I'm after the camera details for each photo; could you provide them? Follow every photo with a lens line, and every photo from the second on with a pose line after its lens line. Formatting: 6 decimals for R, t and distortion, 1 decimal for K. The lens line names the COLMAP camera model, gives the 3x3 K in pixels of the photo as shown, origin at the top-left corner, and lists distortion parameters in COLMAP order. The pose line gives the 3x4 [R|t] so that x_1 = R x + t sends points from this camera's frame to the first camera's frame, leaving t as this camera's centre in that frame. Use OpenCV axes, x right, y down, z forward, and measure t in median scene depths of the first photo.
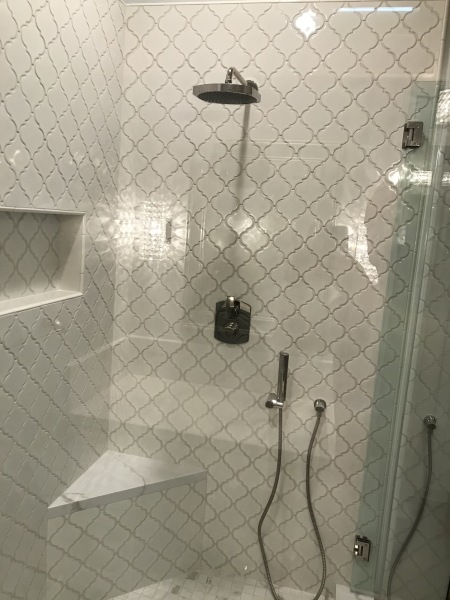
lens RADIAL K [[492.2, 0, 225.7], [0, 492.2, 297.1], [0, 0, 1]] dist [0.053984, -0.057188]
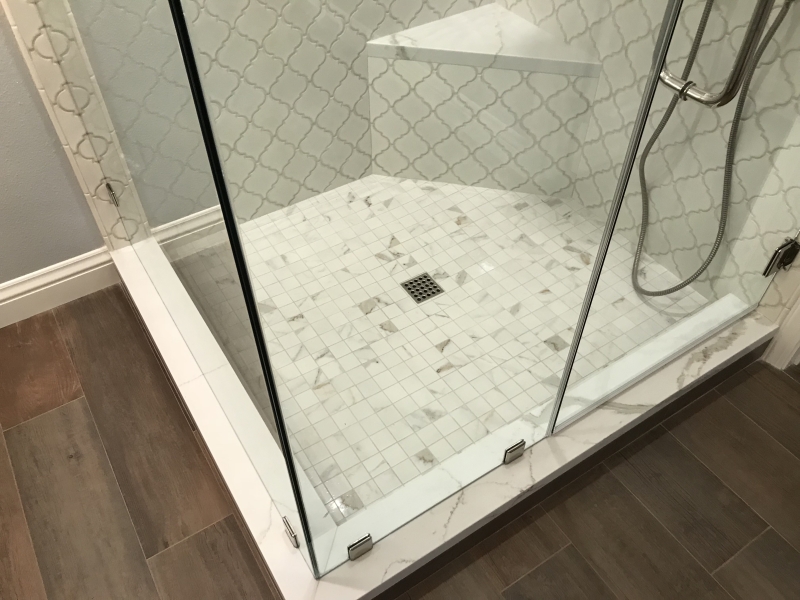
lens RADIAL K [[655.9, 0, 395.8], [0, 655.9, 301.7], [0, 0, 1]] dist [0.064539, -0.146904]
pose [[0.714982, 0.450292, -0.534826, 0.399920], [-0.043543, 0.792167, 0.608748, 0.096405], [0.697786, -0.411956, 0.585992, 0.216510]]
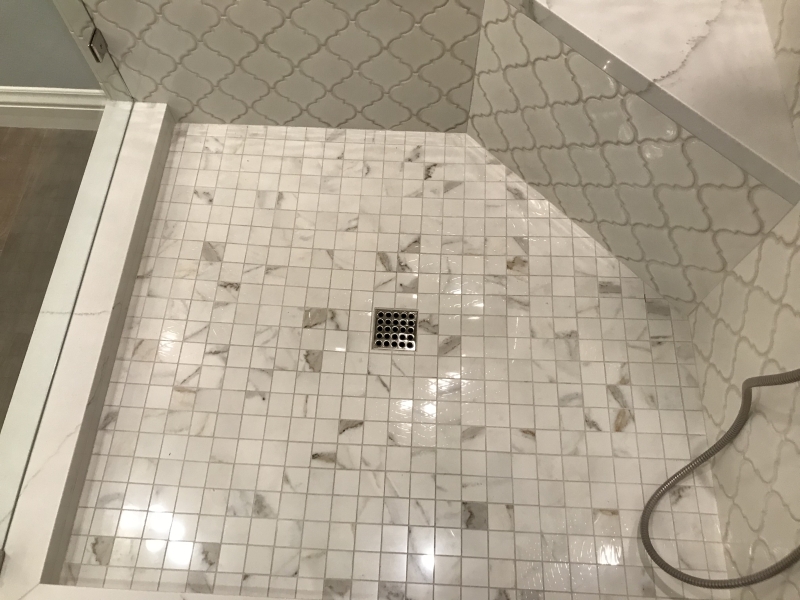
lens RADIAL K [[651.7, 0, 400.3], [0, 651.7, 297.5], [0, 0, 1]] dist [0.004532, -0.004558]
pose [[0.174278, 0.853431, -0.491205, 0.219695], [-0.129207, 0.514346, 0.847794, 0.043691], [0.976183, -0.084285, 0.199908, 0.691057]]
